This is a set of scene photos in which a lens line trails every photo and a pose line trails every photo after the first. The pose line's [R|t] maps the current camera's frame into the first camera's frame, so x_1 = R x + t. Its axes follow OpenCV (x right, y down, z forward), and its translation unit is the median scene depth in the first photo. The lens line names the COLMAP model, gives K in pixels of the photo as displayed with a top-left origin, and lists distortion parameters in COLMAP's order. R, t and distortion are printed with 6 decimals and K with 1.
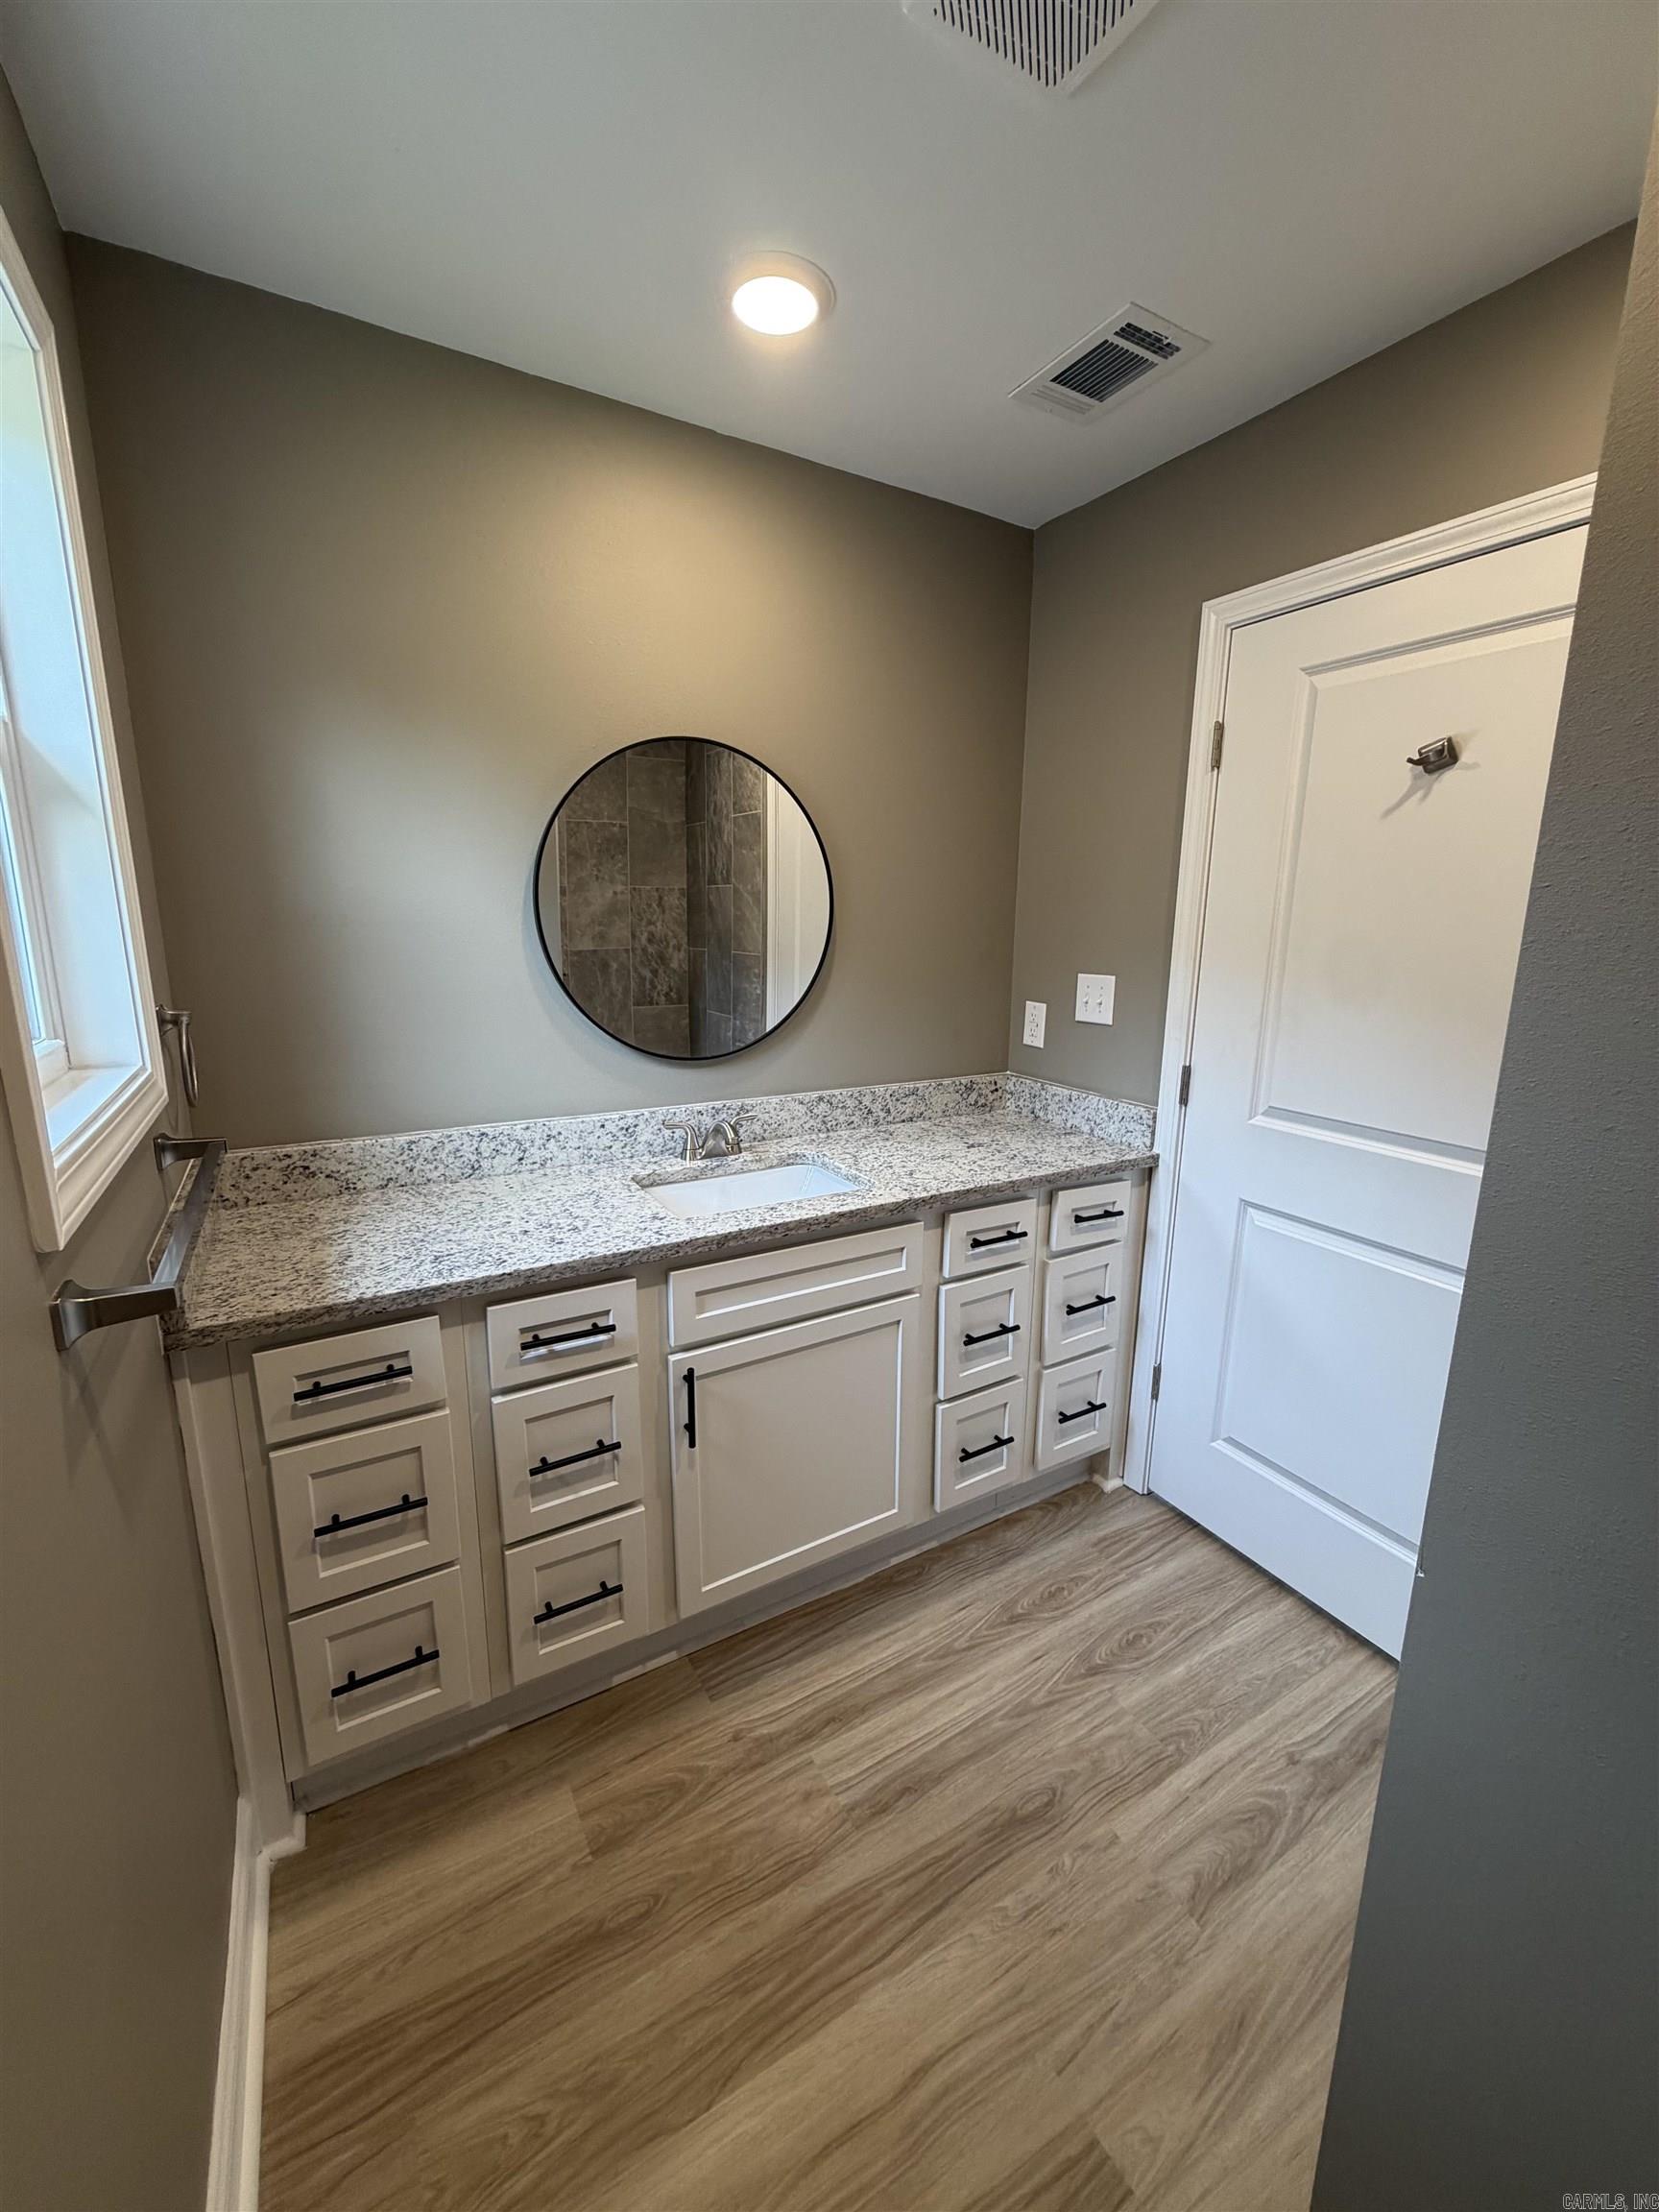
lens RADIAL K [[883.7, 0, 832.5], [0, 883.7, 1098.7], [0, 0, 1]] dist [-0.001669, 0.001410]
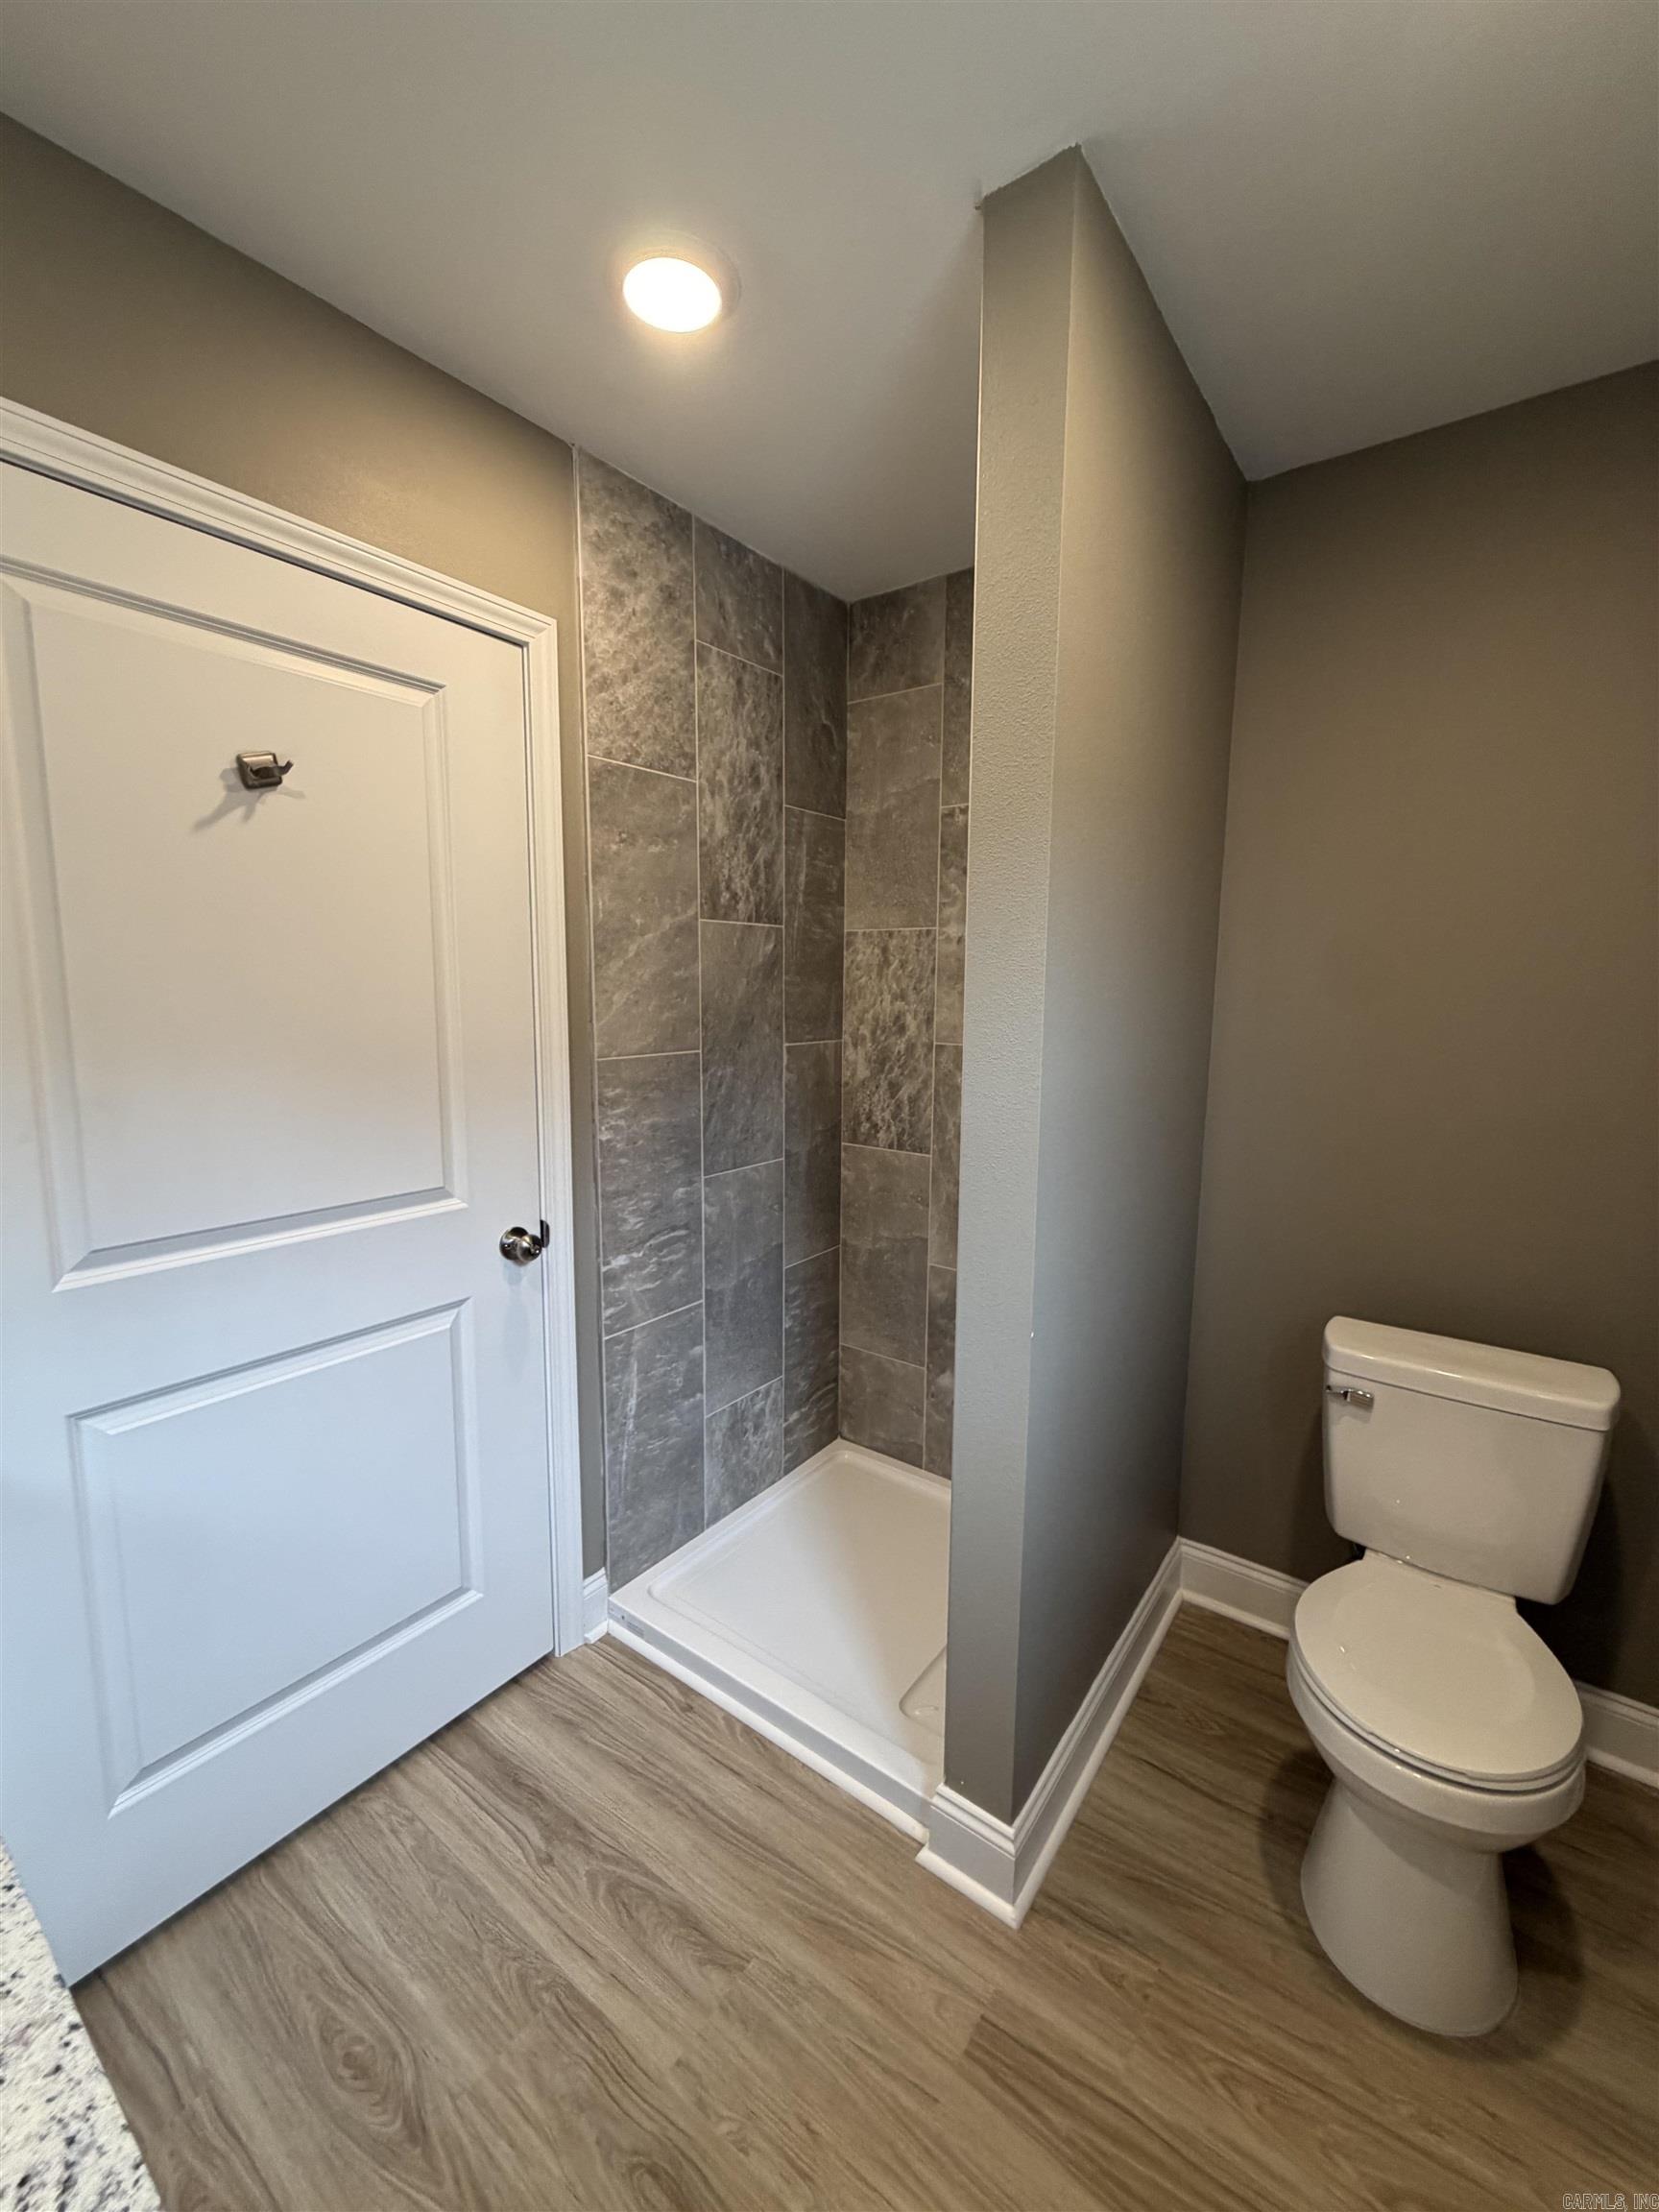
lens RADIAL K [[883.7, 0, 832.5], [0, 883.7, 1098.7], [0, 0, 1]] dist [-0.001669, 0.001410]
pose [[-0.388347, -0.132328, 0.911962, -0.335885], [0.176918, 0.960520, 0.214713, -0.166430], [-0.904371, 0.244726, -0.349604, 0.853060]]
